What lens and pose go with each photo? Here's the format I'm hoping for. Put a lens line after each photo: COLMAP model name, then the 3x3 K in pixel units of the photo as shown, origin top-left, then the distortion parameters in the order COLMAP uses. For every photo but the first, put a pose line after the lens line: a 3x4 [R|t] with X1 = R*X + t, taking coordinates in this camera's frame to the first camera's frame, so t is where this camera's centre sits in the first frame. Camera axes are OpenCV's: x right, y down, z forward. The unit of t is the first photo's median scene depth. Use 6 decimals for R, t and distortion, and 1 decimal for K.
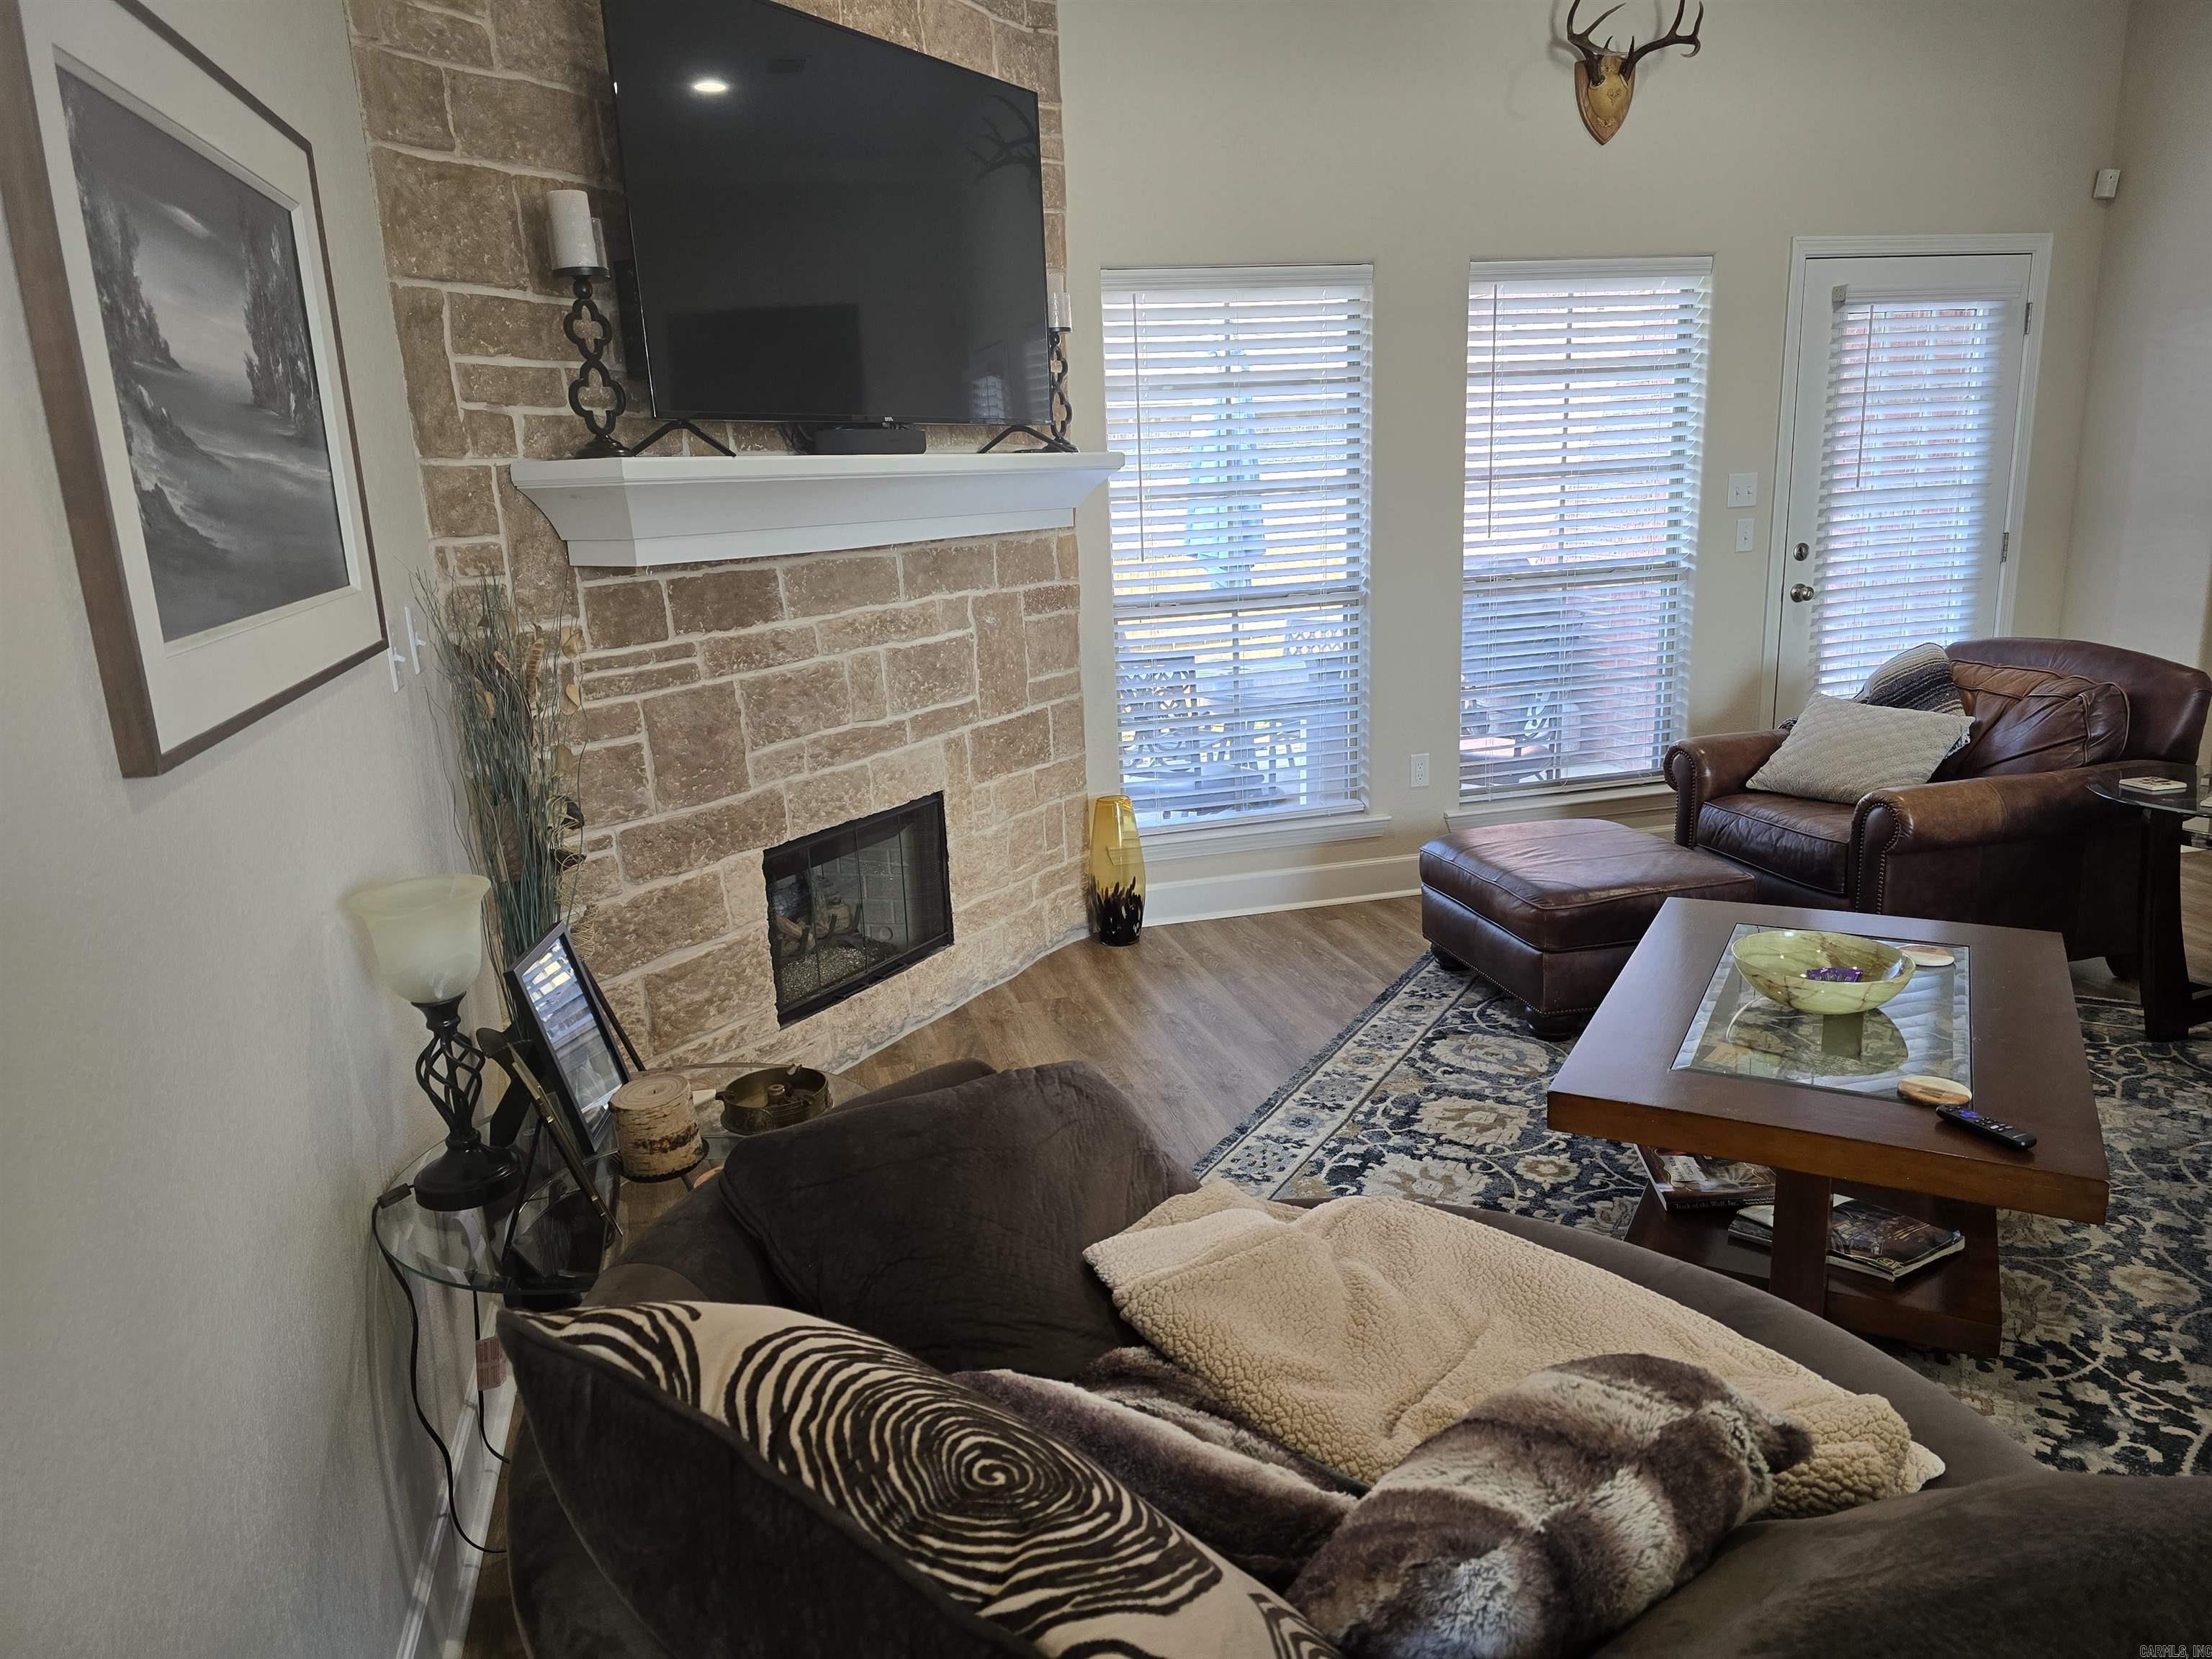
lens RADIAL K [[1484.7, 0, 1105.6], [0, 1484.7, 833.0], [0, 0, 1]] dist [0.064848, -0.065751]
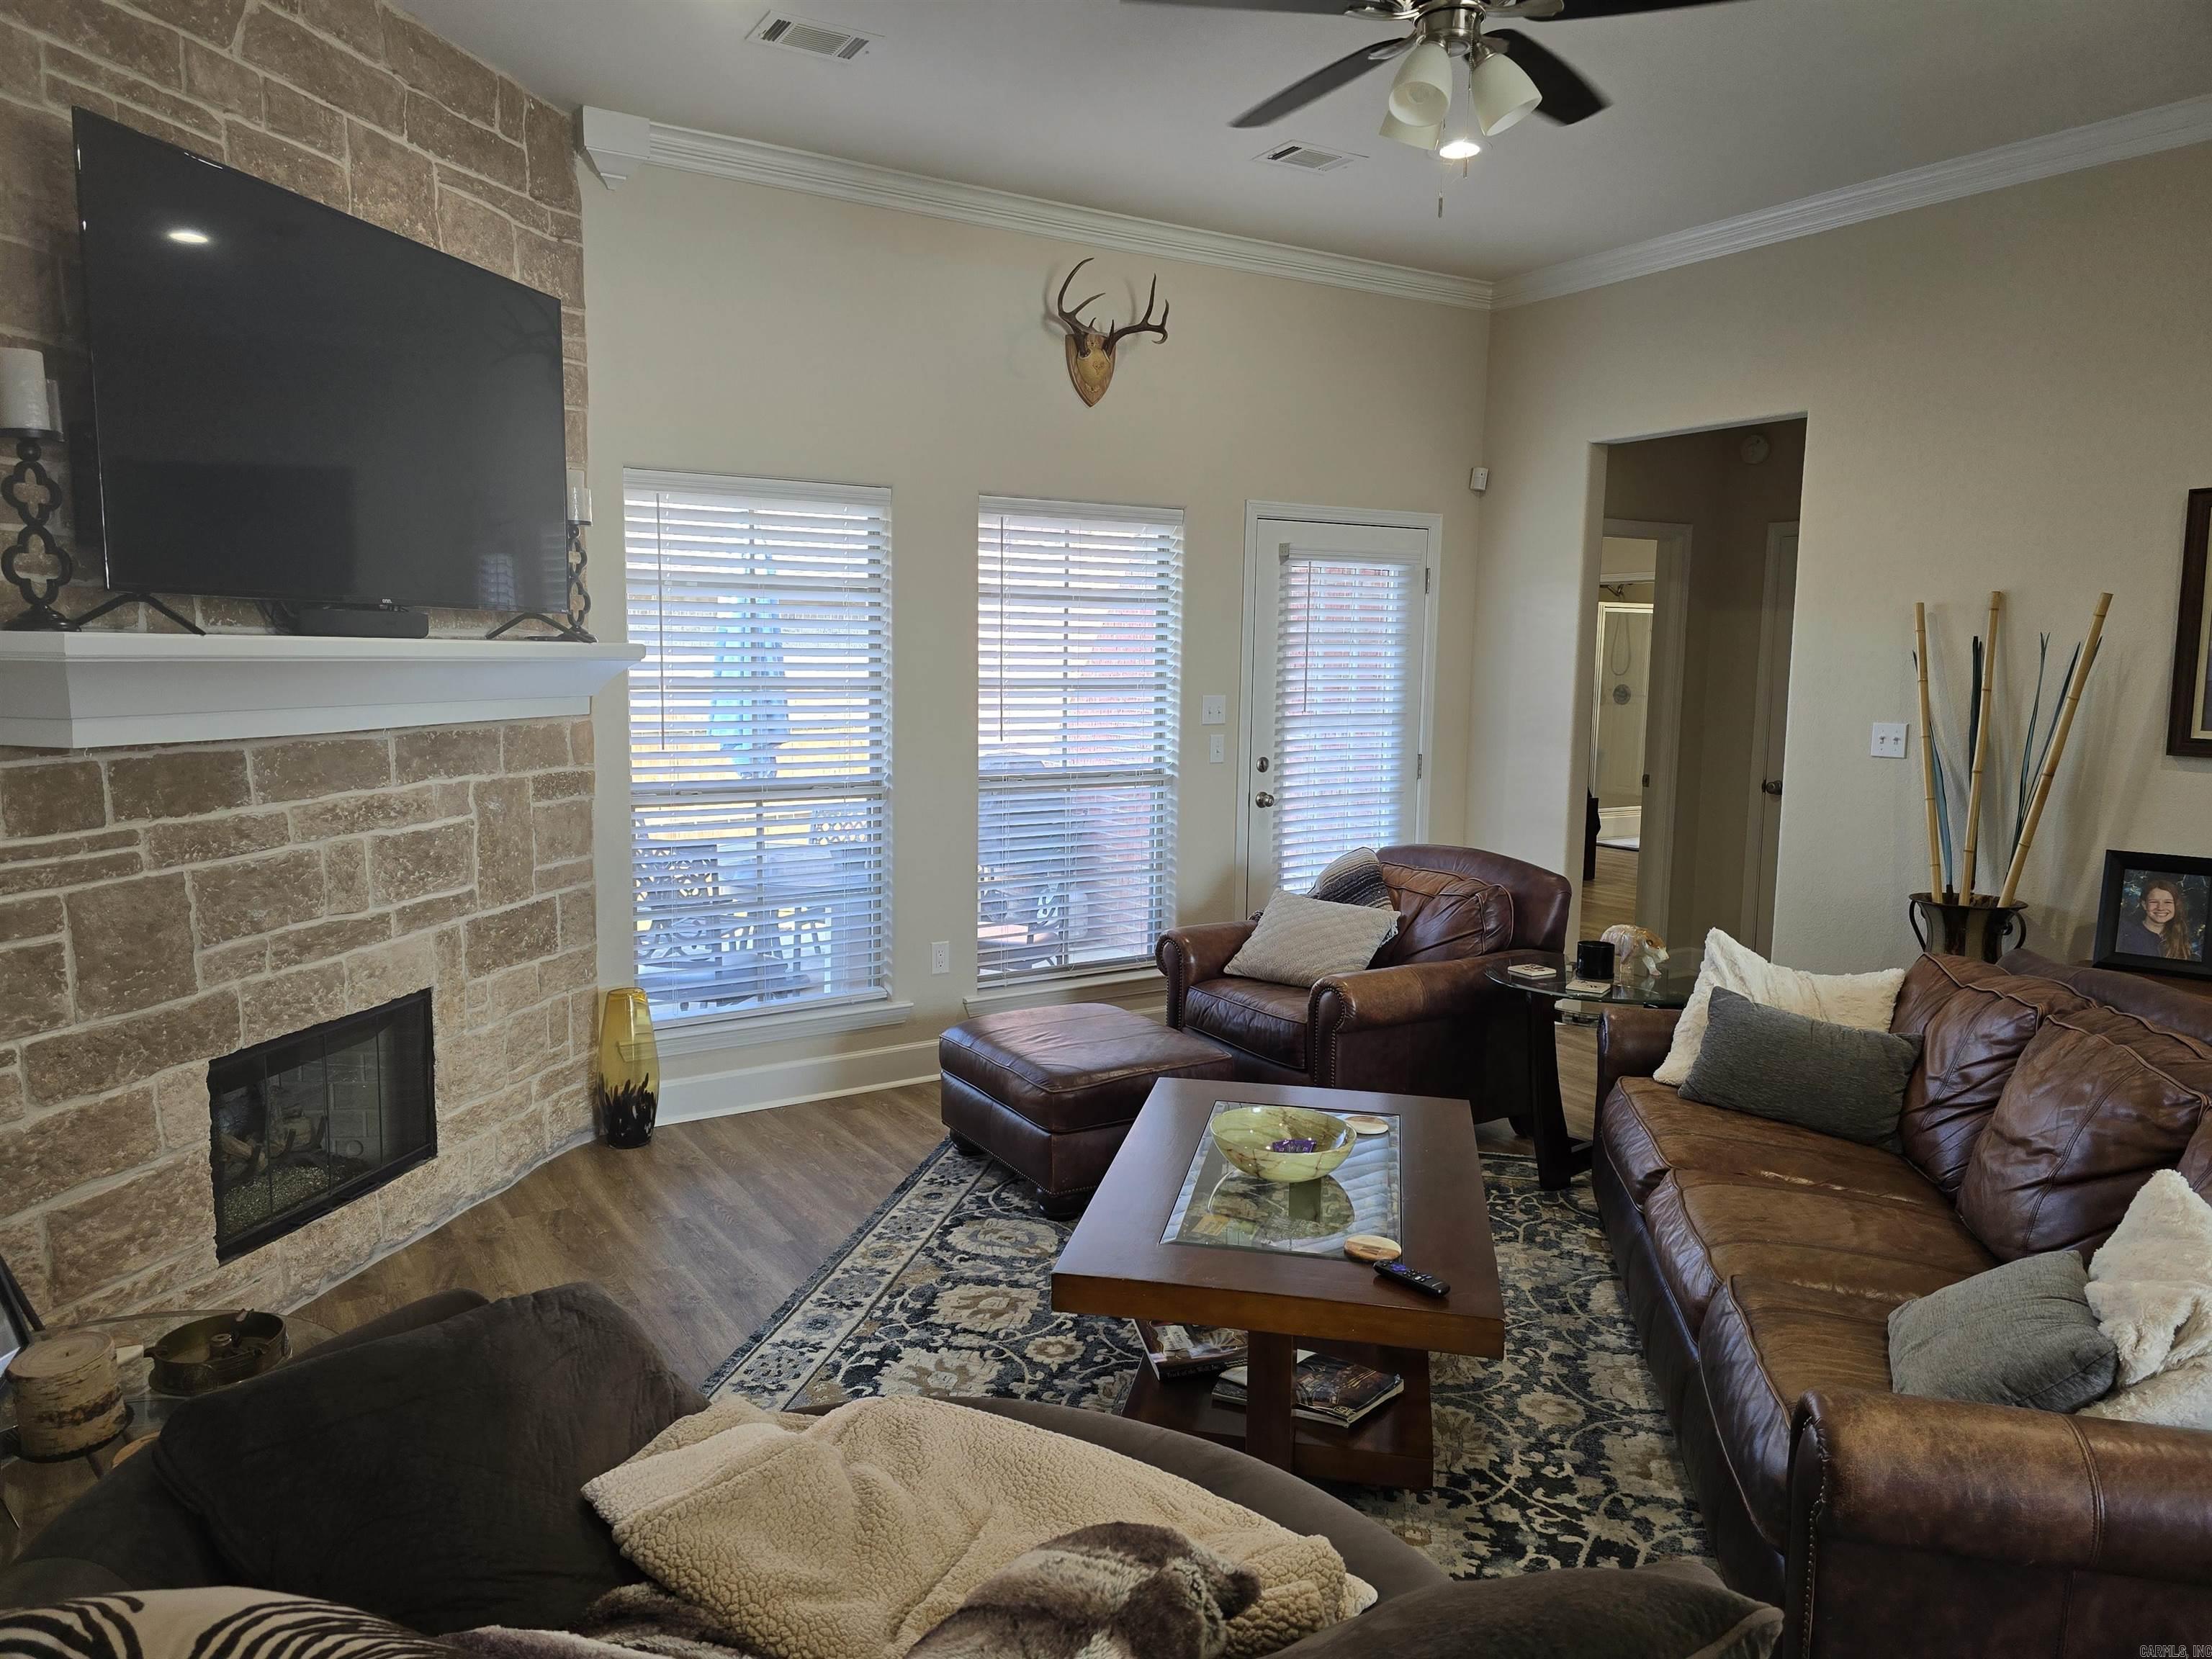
lens RADIAL K [[1484.7, 0, 1097.3], [0, 1484.7, 812.4], [0, 0, 1]] dist [0.064848, -0.065751]
pose [[0.952426, 0.021256, 0.304029, -0.001065], [0.019379, 0.991322, -0.130019, -0.008457], [-0.304155, 0.129725, 0.943749, -0.032866]]
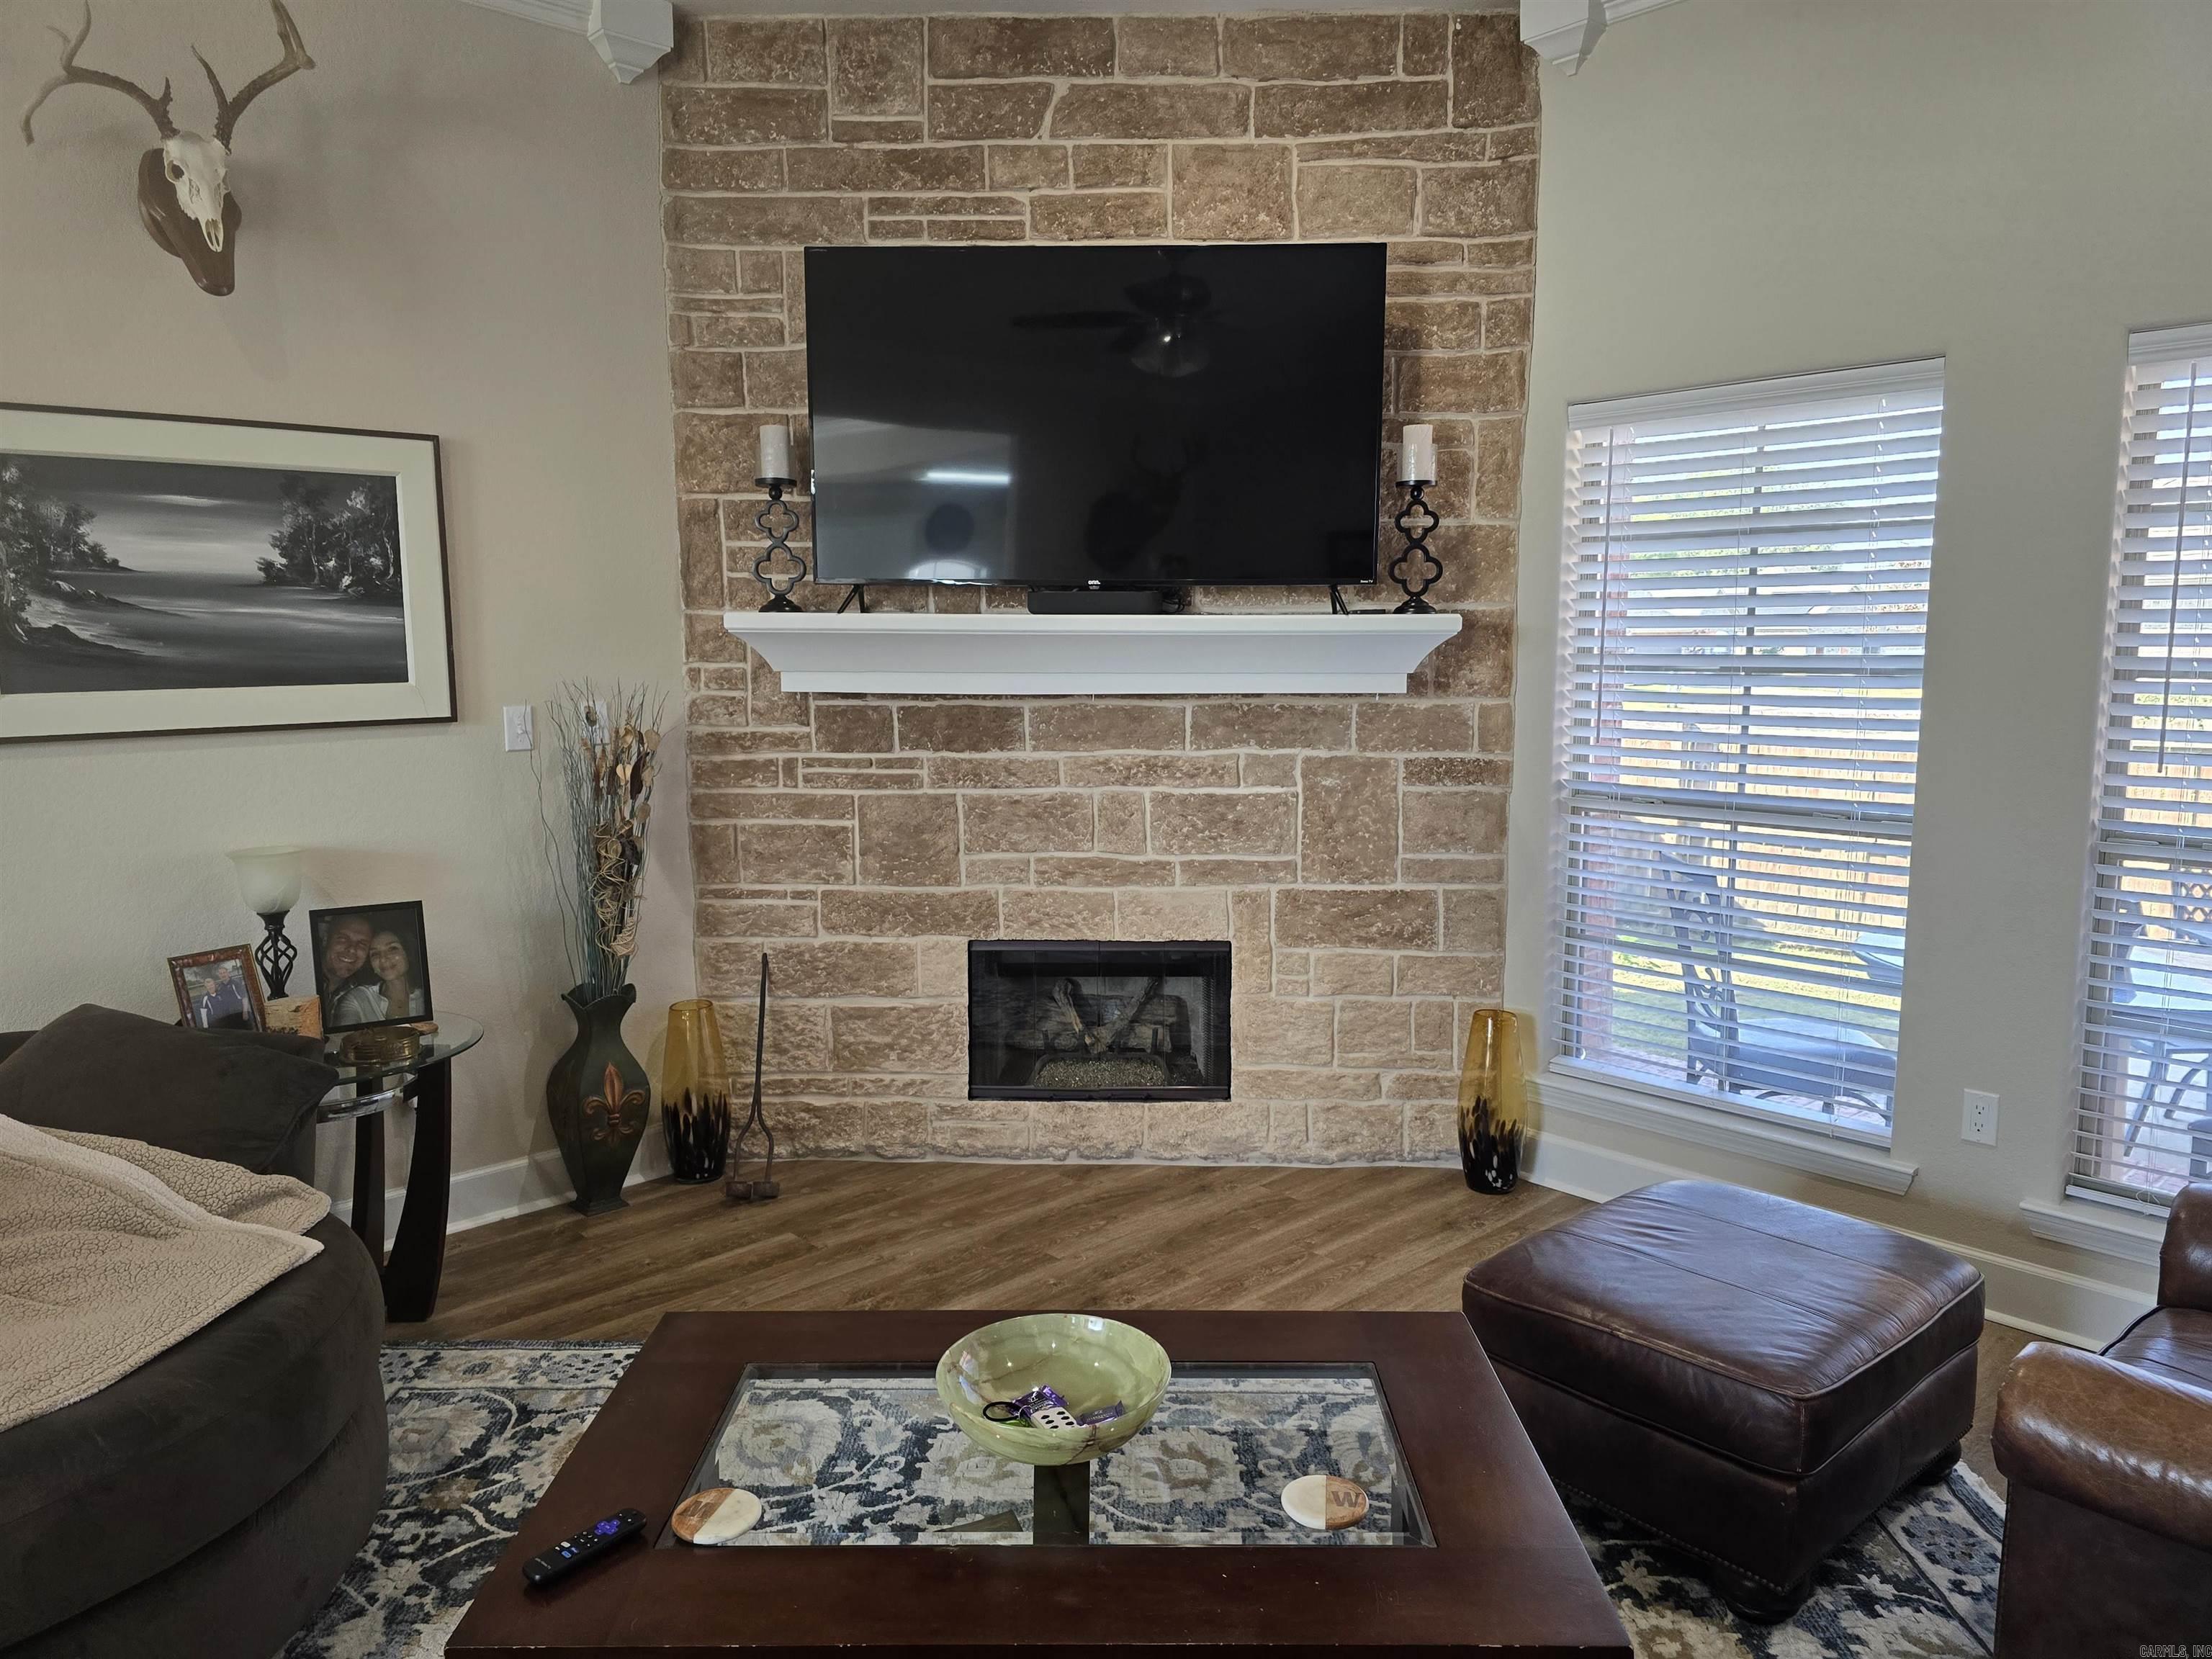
lens RADIAL K [[1484.7, 0, 1100.4], [0, 1484.7, 814.3], [0, 0, 1]] dist [0.064848, -0.065751]
pose [[0.483711, 0.148922, -0.862465, 0.839845], [-0.225848, 0.973283, 0.041390, -0.161726], [0.845587, 0.174765, 0.504421, 0.498658]]
